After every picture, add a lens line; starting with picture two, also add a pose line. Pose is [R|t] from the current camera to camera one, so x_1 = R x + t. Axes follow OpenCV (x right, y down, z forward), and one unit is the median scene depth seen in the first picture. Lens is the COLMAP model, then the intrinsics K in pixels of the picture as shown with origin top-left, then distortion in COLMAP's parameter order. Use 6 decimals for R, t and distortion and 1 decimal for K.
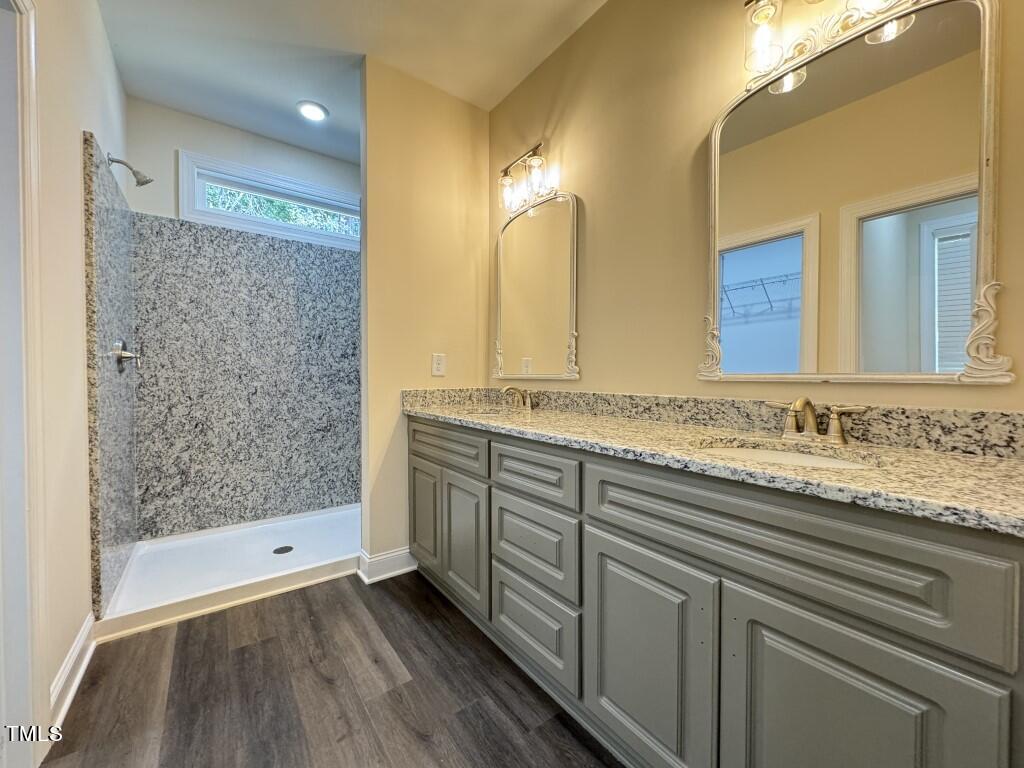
lens RADIAL K [[409.0, 0, 517.3], [0, 409.0, 380.9], [0, 0, 1]] dist [-0.002657, 0.001083]
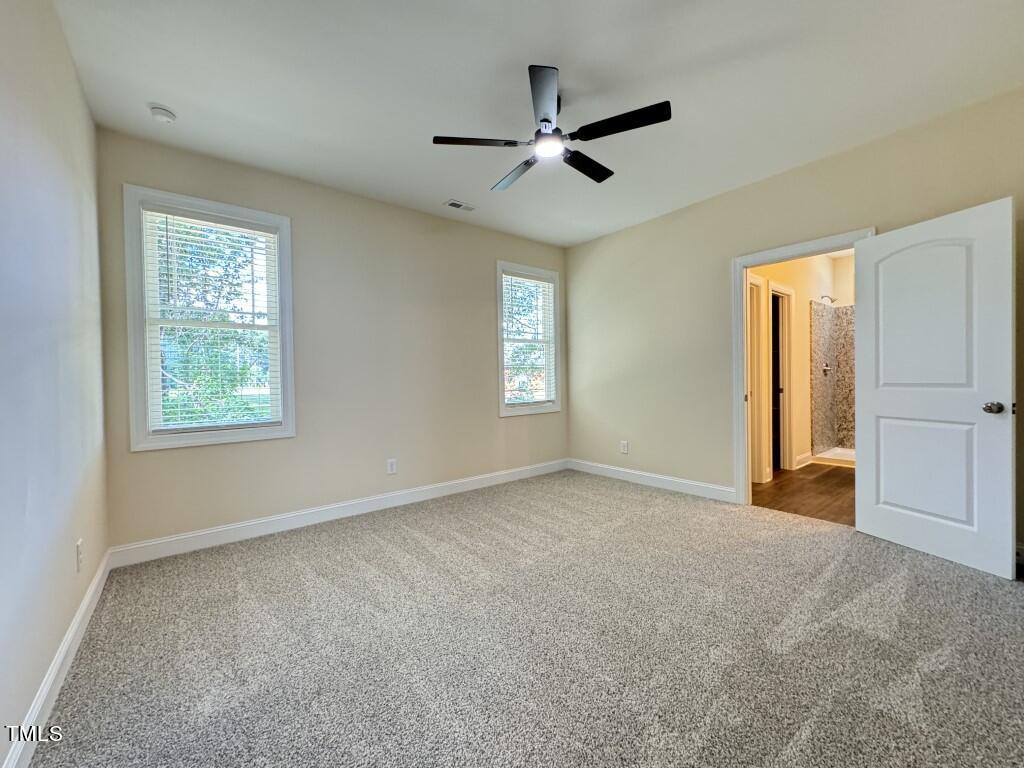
lens RADIAL K [[409.0, 0, 508.3], [0, 409.0, 382.6], [0, 0, 1]] dist [-0.002657, 0.001083]
pose [[0.024897, 0.007569, -0.999661, 1.691081], [-0.001528, 0.999970, 0.007533, 0.009407], [0.999689, 0.001340, 0.024908, -1.166677]]
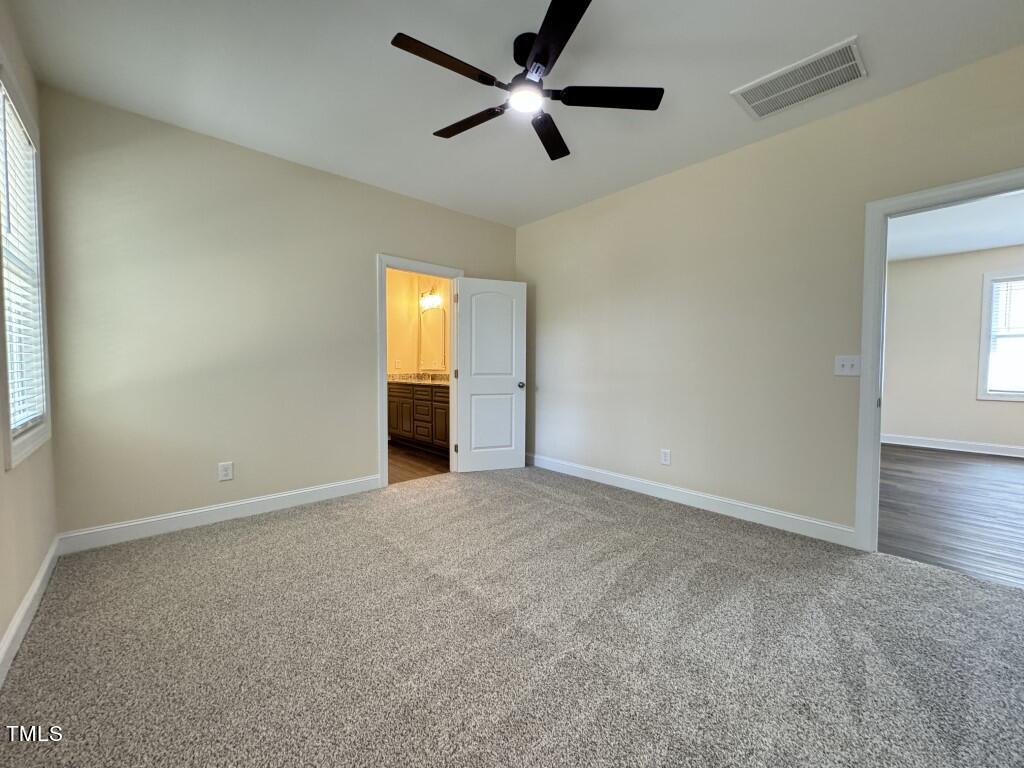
lens RADIAL K [[409.0, 0, 514.5], [0, 409.0, 384.2], [0, 0, 1]] dist [-0.002657, 0.001083]
pose [[0.996572, -0.001074, 0.082727, 0.404344], [-0.001238, 0.999610, 0.027898, 0.016878], [-0.082724, -0.027905, 0.996182, -2.045702]]
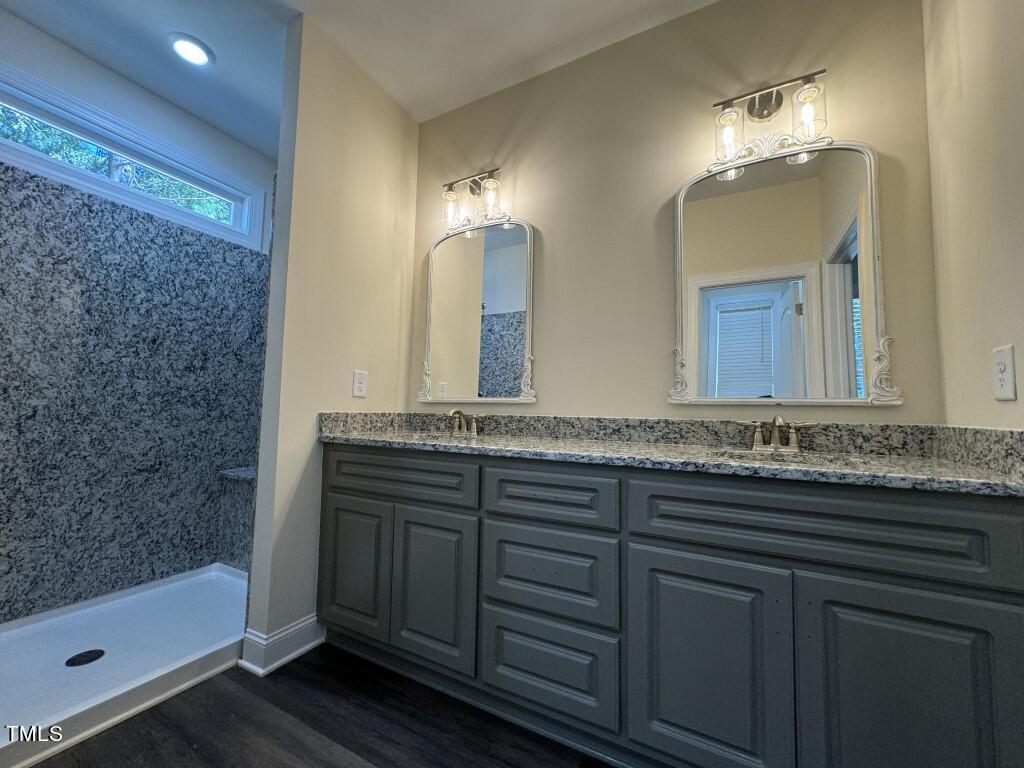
lens RADIAL K [[409.0, 0, 507.5], [0, 409.0, 381.0], [0, 0, 1]] dist [-0.002657, 0.001083]
pose [[0.904859, 0.048084, 0.422986, -0.321607], [-0.012165, 0.996115, -0.087214, 0.029278], [-0.425537, 0.073771, 0.901929, 0.118040]]
